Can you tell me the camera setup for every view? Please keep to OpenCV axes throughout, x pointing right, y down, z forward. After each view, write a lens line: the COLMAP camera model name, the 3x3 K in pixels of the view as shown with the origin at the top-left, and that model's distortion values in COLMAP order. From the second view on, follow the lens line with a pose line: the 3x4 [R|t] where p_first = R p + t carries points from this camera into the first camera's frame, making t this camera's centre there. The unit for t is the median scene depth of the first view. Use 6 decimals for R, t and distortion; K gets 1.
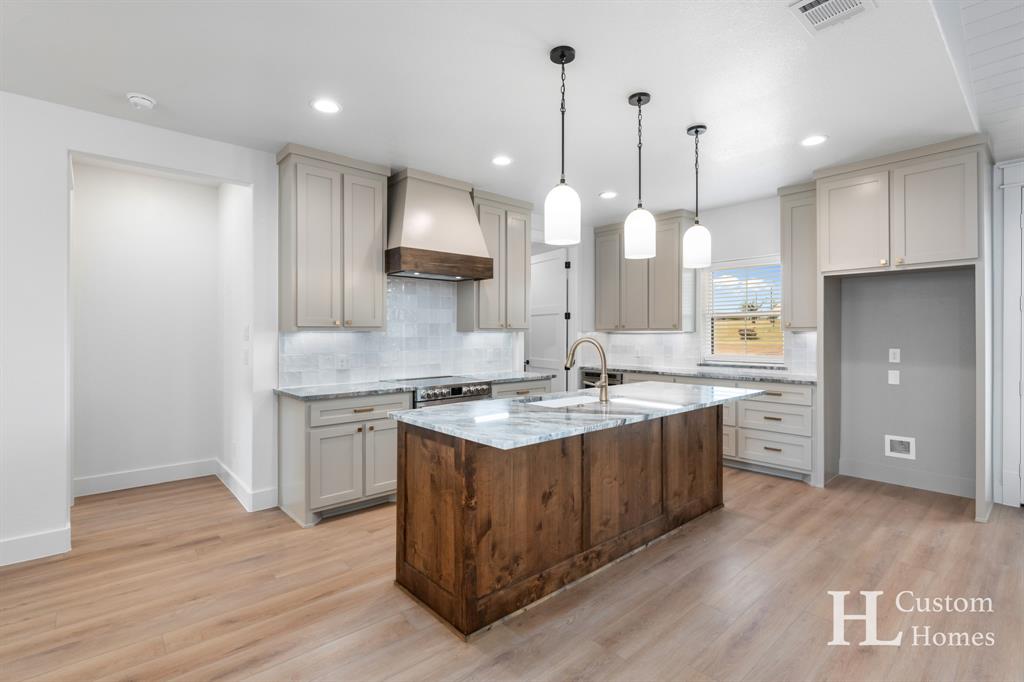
lens RADIAL K [[478.4, 0, 512.7], [0, 478.4, 334.8], [0, 0, 1]] dist [-0.000318, -0.000024]
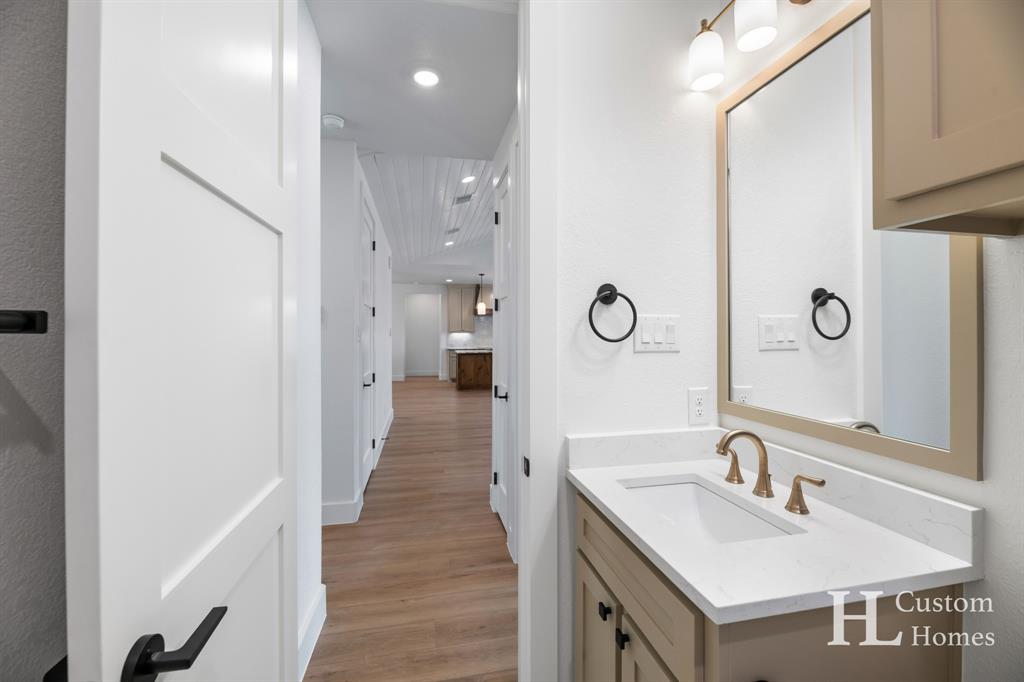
lens RADIAL K [[418.3, 0, 515.4], [0, 418.3, 336.9], [0, 0, 1]] dist [-0.000064, 0.000018]
pose [[0.874605, 0.007362, -0.484780, 1.656930], [-0.001828, 0.999928, 0.011888, -0.016048], [0.484832, -0.009511, 0.874555, -1.695928]]
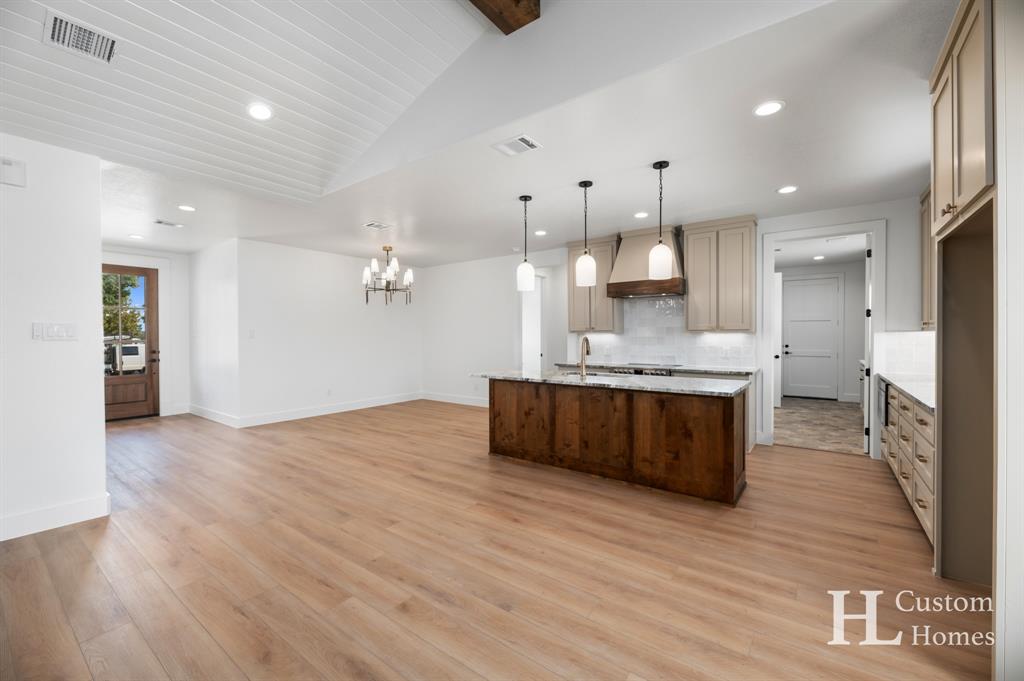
lens RADIAL K [[418.3, 0, 515.4], [0, 418.3, 336.4], [0, 0, 1]] dist [-0.000064, 0.000018]
pose [[0.210902, 0.003620, -0.977501, 1.272243], [0.000207, 0.999993, 0.003748, -0.001529], [0.977507, -0.000993, 0.210900, 0.396641]]
